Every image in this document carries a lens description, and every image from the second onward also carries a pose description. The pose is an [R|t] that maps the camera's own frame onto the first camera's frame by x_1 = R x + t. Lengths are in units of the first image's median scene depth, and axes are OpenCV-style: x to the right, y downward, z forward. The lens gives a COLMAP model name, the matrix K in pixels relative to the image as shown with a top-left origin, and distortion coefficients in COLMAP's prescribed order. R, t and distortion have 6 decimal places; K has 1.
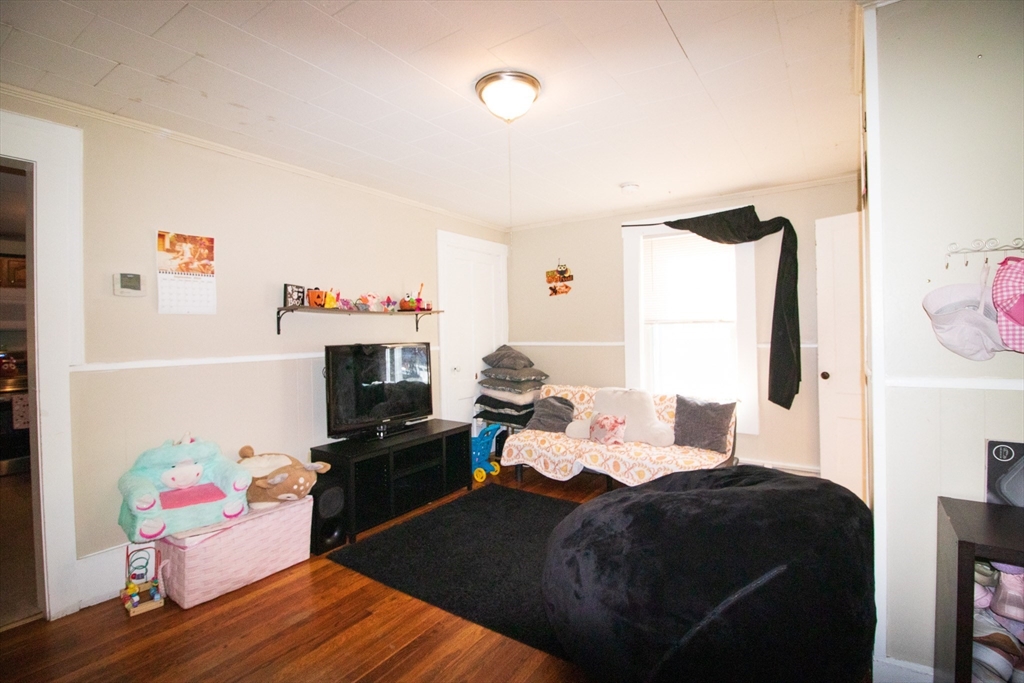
lens RADIAL K [[473.1, 0, 513.6], [0, 473.1, 336.5], [0, 0, 1]] dist [-0.016204, -0.000680]
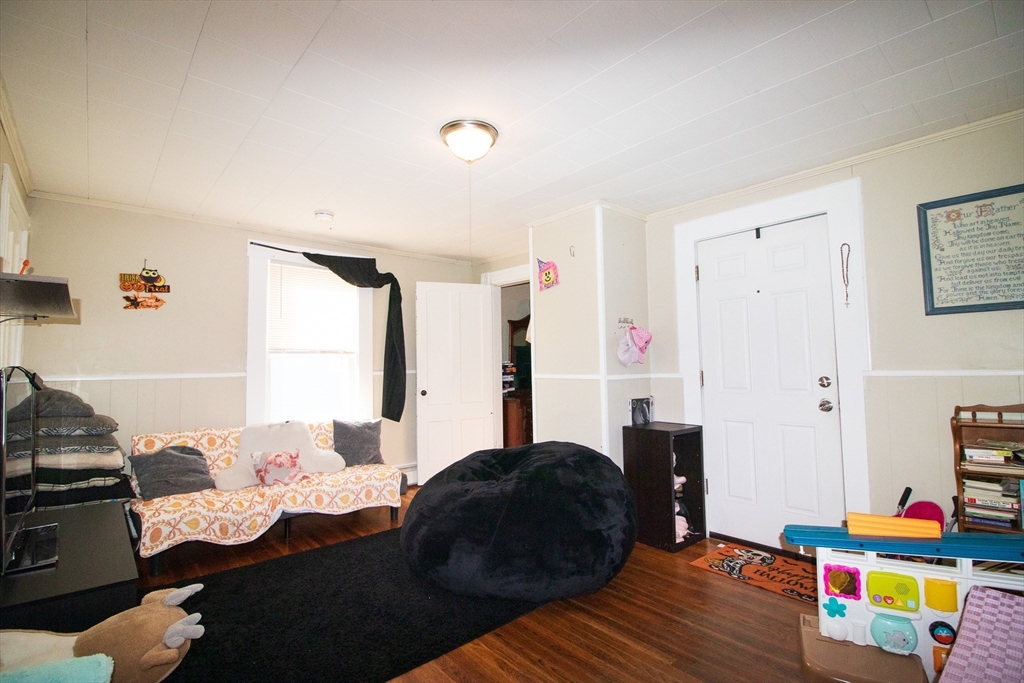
lens RADIAL K [[473.1, 0, 511.1], [0, 473.1, 340.9], [0, 0, 1]] dist [-0.016204, -0.000680]
pose [[0.249287, 0.060083, 0.966564, -0.594262], [0.018108, 0.997610, -0.066683, 0.024583], [-0.968260, 0.034125, 0.247603, 0.362496]]
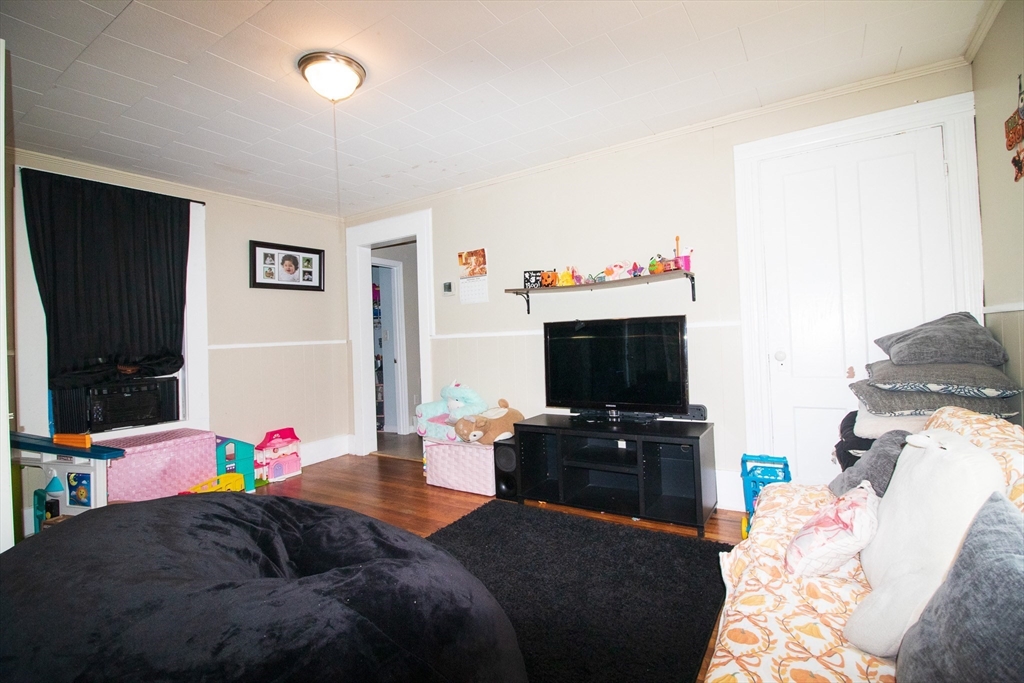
lens RADIAL K [[473.1, 0, 514.3], [0, 473.1, 337.3], [0, 0, 1]] dist [-0.016204, -0.000680]
pose [[0.024092, 0.014837, -0.999600, 0.588499], [0.030470, 0.999414, 0.015568, 0.029276], [0.999245, -0.030833, 0.023626, 0.771550]]
